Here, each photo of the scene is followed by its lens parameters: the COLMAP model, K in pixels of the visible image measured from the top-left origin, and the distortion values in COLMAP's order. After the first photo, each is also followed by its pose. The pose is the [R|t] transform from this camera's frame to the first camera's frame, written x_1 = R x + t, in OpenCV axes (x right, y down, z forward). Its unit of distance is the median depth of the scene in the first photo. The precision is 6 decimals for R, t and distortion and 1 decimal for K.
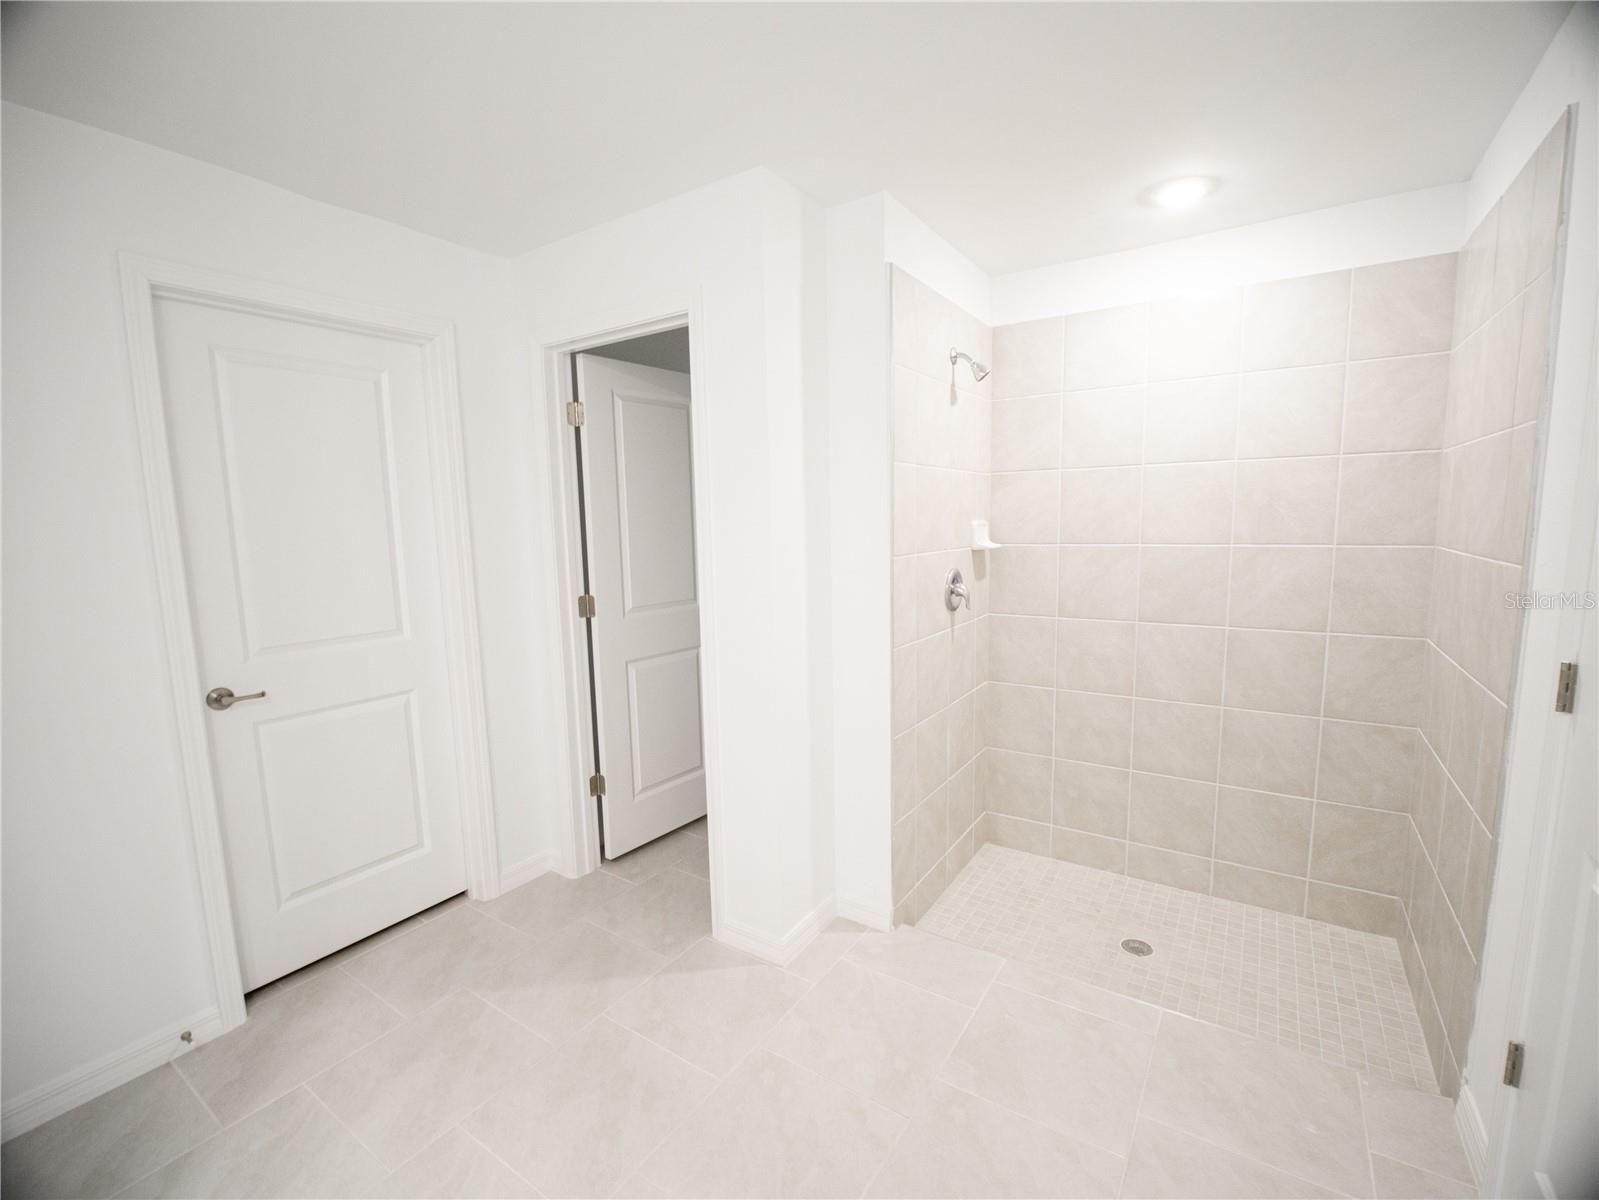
lens RADIAL K [[706.1, 0, 792.7], [0, 706.1, 608.5], [0, 0, 1]] dist [-0.017963, 0.000225]
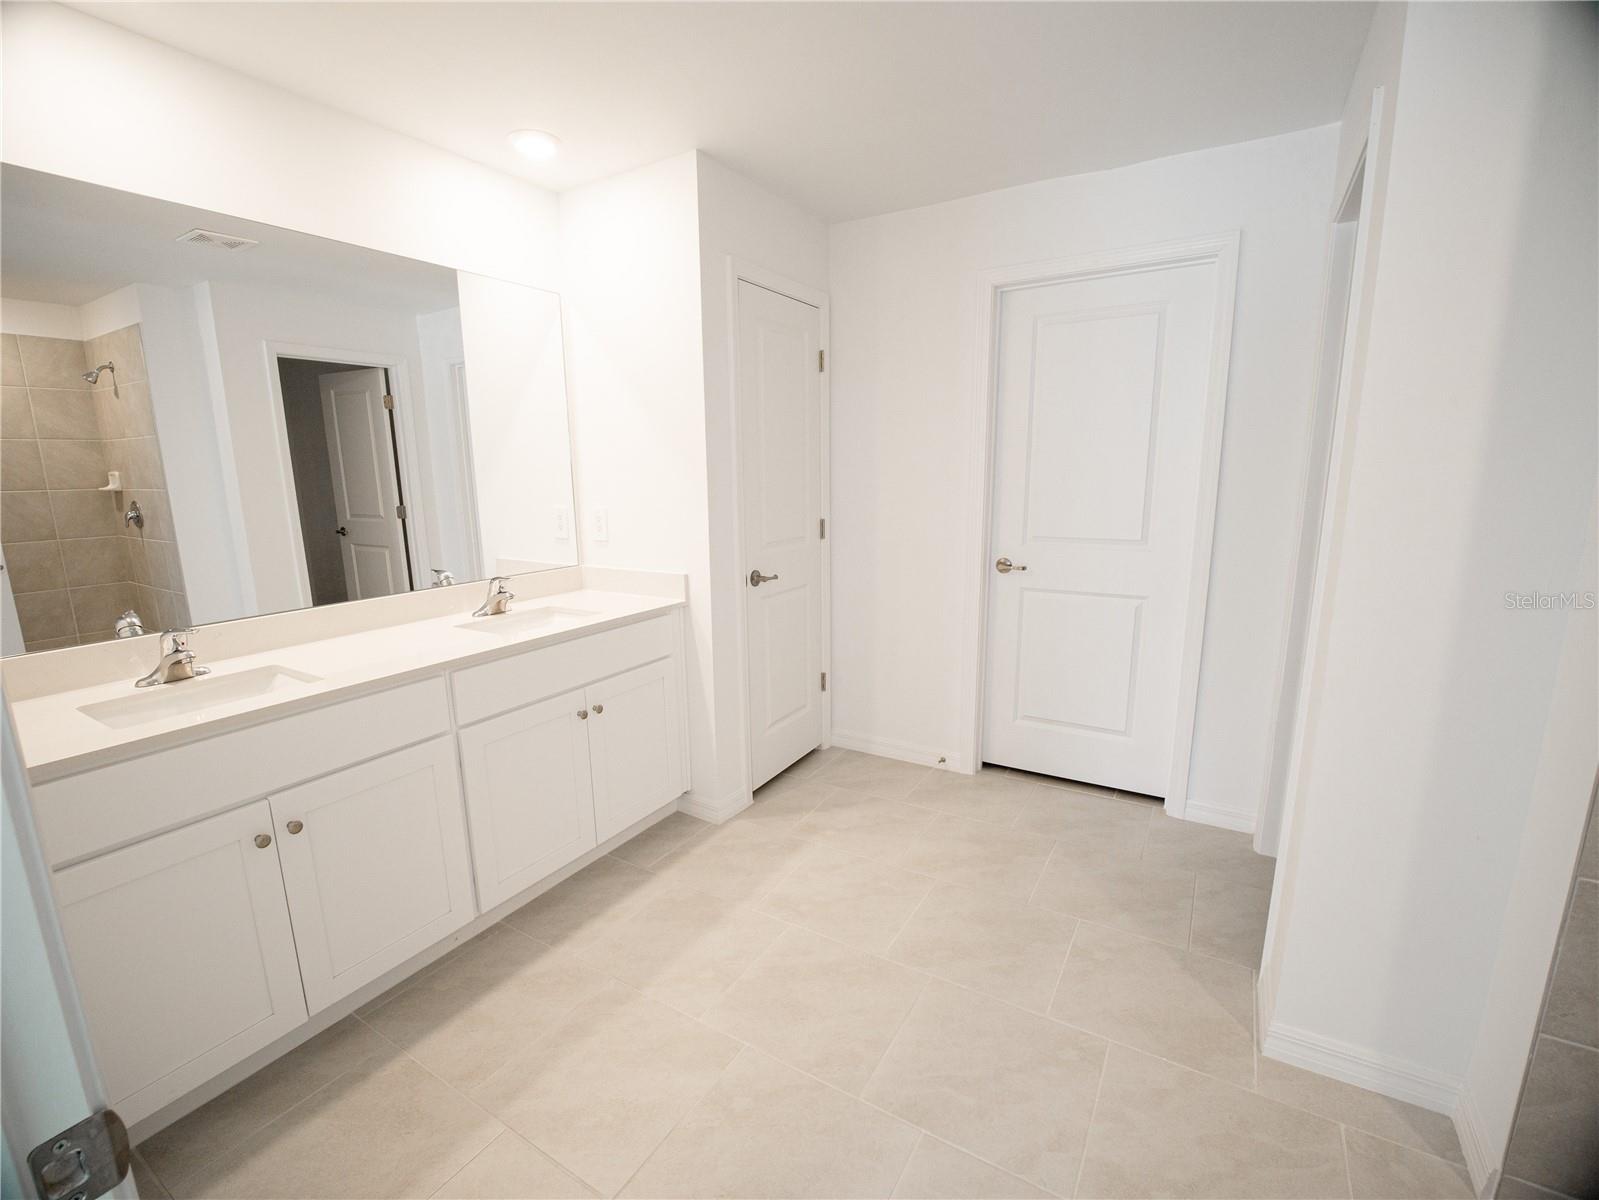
lens RADIAL K [[706.1, 0, 792.7], [0, 706.1, 608.5], [0, 0, 1]] dist [-0.017963, 0.000225]
pose [[0.037213, 0.208246, -0.977368, 0.529883], [-0.113926, 0.972553, 0.202882, -0.027920], [0.992792, 0.103797, 0.059916, 0.390890]]
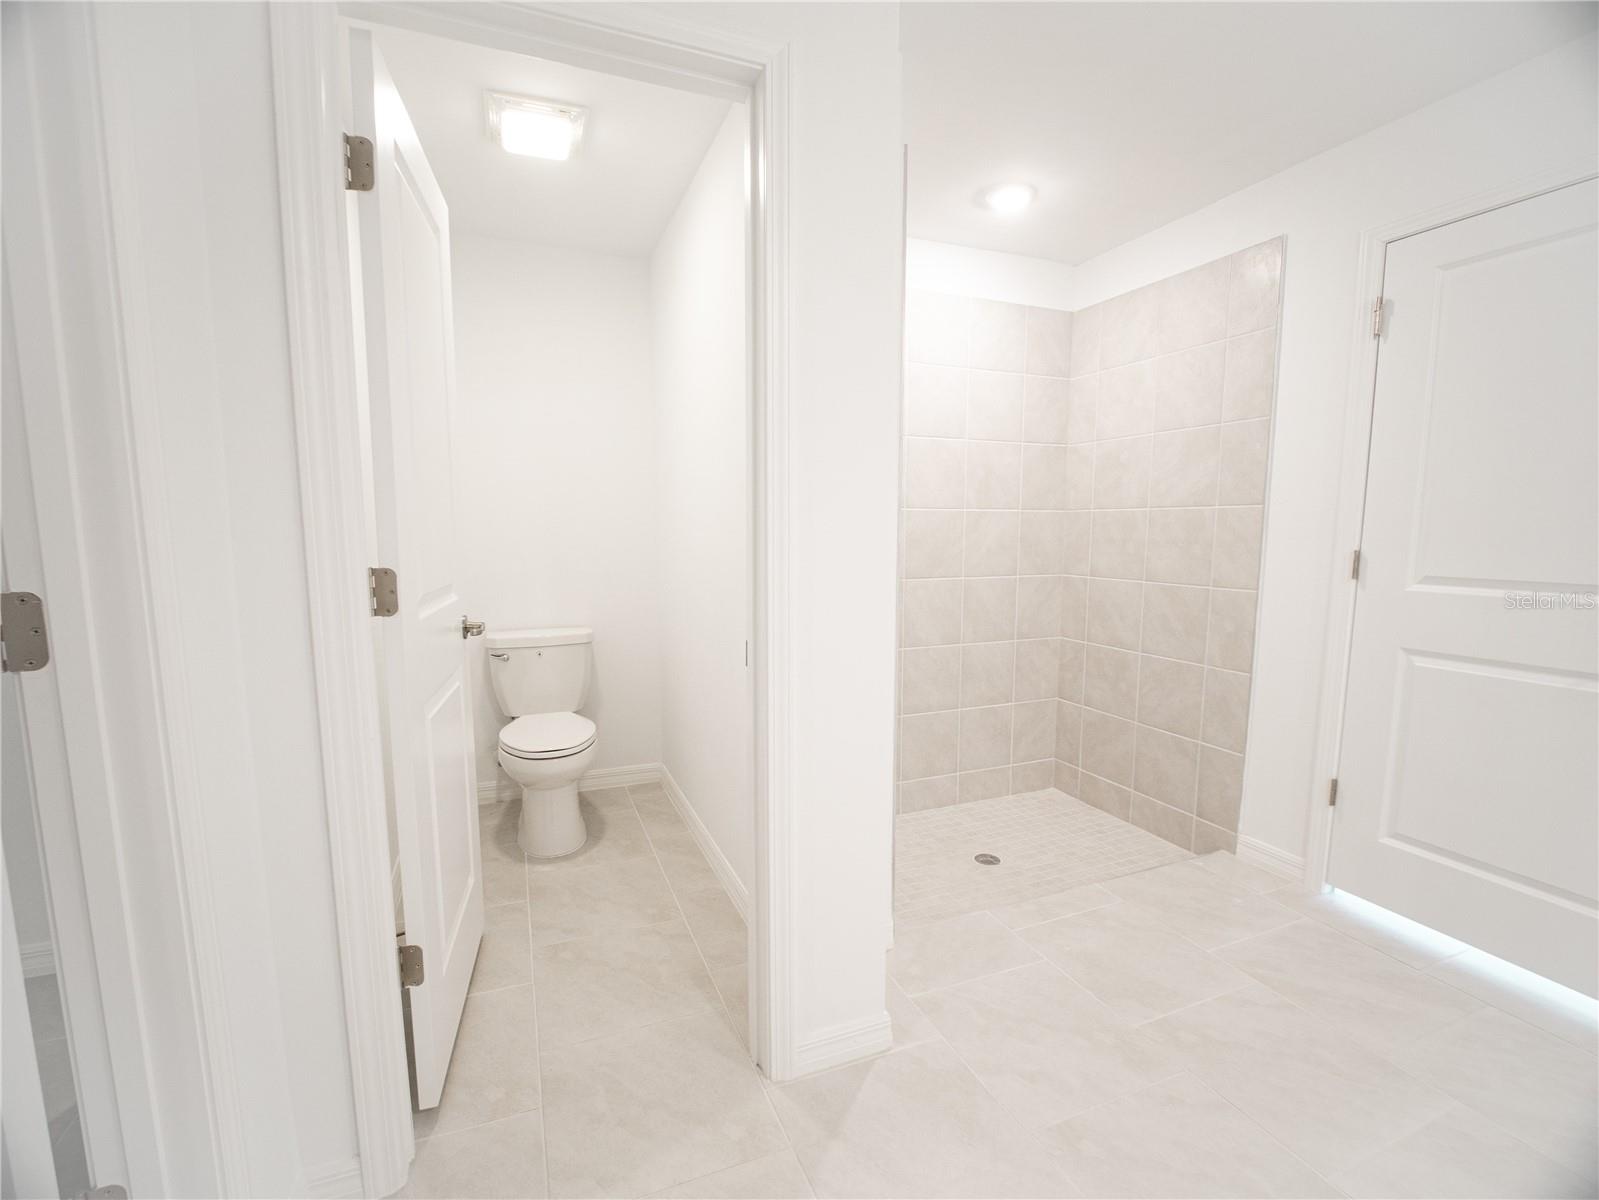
lens RADIAL K [[706.1, 0, 792.7], [0, 706.1, 608.5], [0, 0, 1]] dist [-0.017963, 0.000225]
pose [[0.565275, -0.074948, 0.821491, -0.589606], [0.094524, 0.995189, 0.025753, 0.021633], [-0.819469, 0.063093, 0.569640, 0.585361]]
